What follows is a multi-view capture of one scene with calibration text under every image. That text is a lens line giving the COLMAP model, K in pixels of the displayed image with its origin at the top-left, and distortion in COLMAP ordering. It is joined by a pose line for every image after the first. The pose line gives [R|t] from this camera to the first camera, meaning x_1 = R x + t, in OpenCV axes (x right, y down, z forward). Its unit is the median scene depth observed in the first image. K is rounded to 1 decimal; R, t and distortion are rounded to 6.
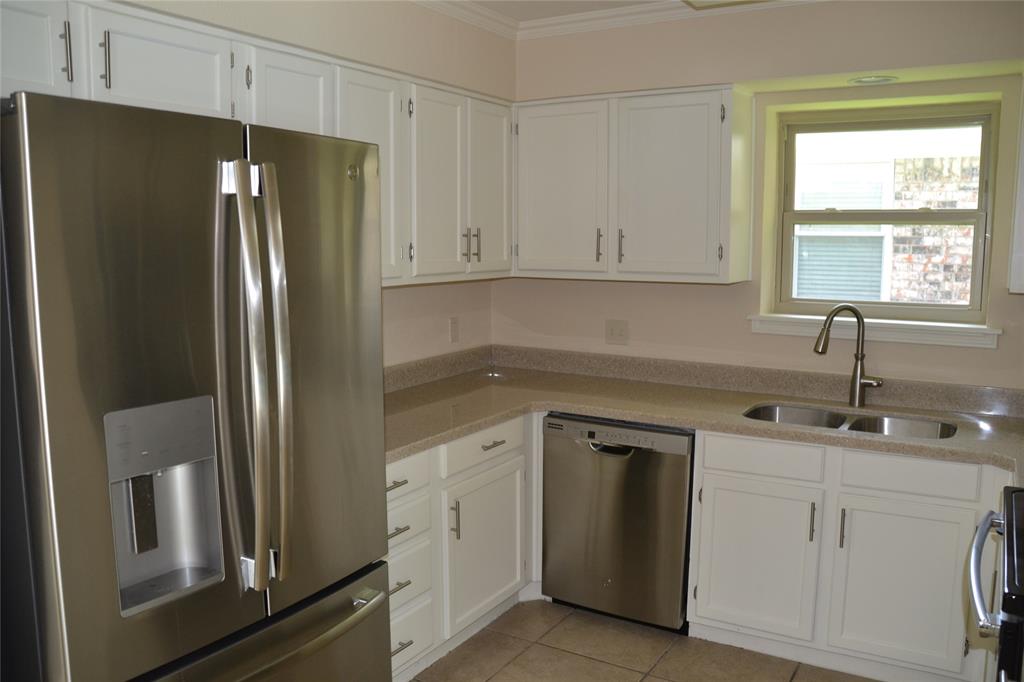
lens RADIAL K [[832.2, 0, 517.0], [0, 832.2, 351.6], [0, 0, 1]] dist [-0.150403, 0.133367]
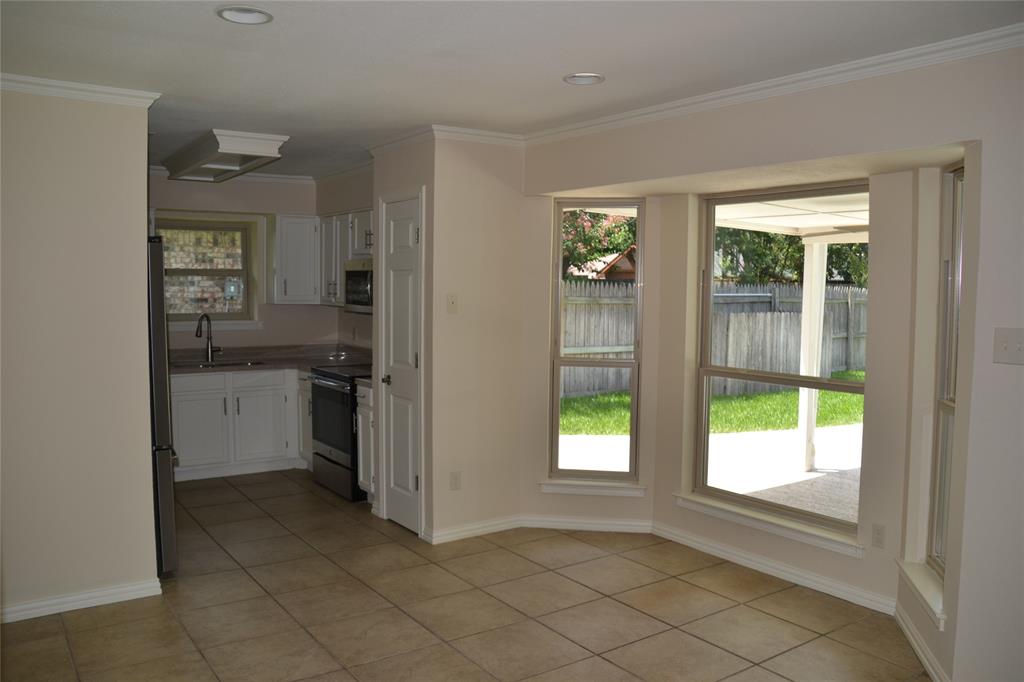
lens RADIAL K [[832.2, 0, 517.0], [0, 832.2, 351.6], [0, 0, 1]] dist [-0.150403, 0.133367]
pose [[0.423658, -0.068314, 0.903243, -1.187164], [0.118215, 0.992794, 0.019640, 0.095069], [-0.898075, 0.098456, 0.428681, -0.646940]]
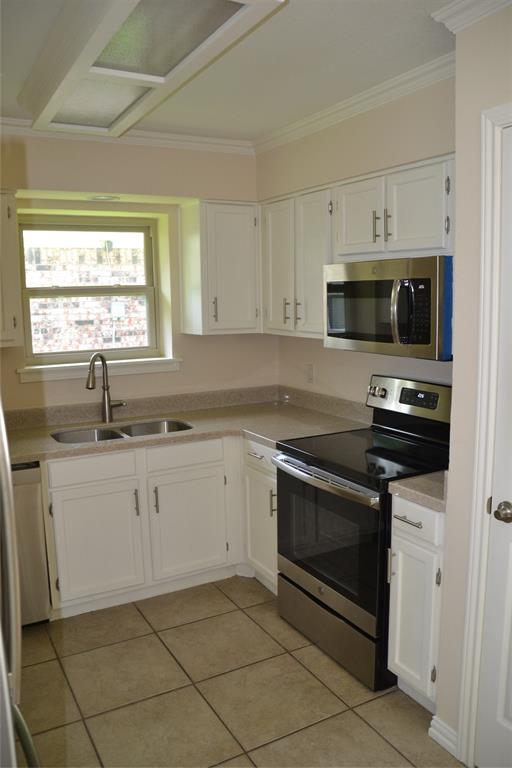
lens RADIAL K [[624.1, 0, 256.0], [0, 624.1, 384.0], [0, 0, 1]] dist [-0.150403, 0.133367]
pose [[0.507633, -0.126668, 0.852211, -0.383988], [0.138773, 0.988240, 0.064225, -0.034527], [-0.850324, 0.085661, 0.519241, 0.202621]]
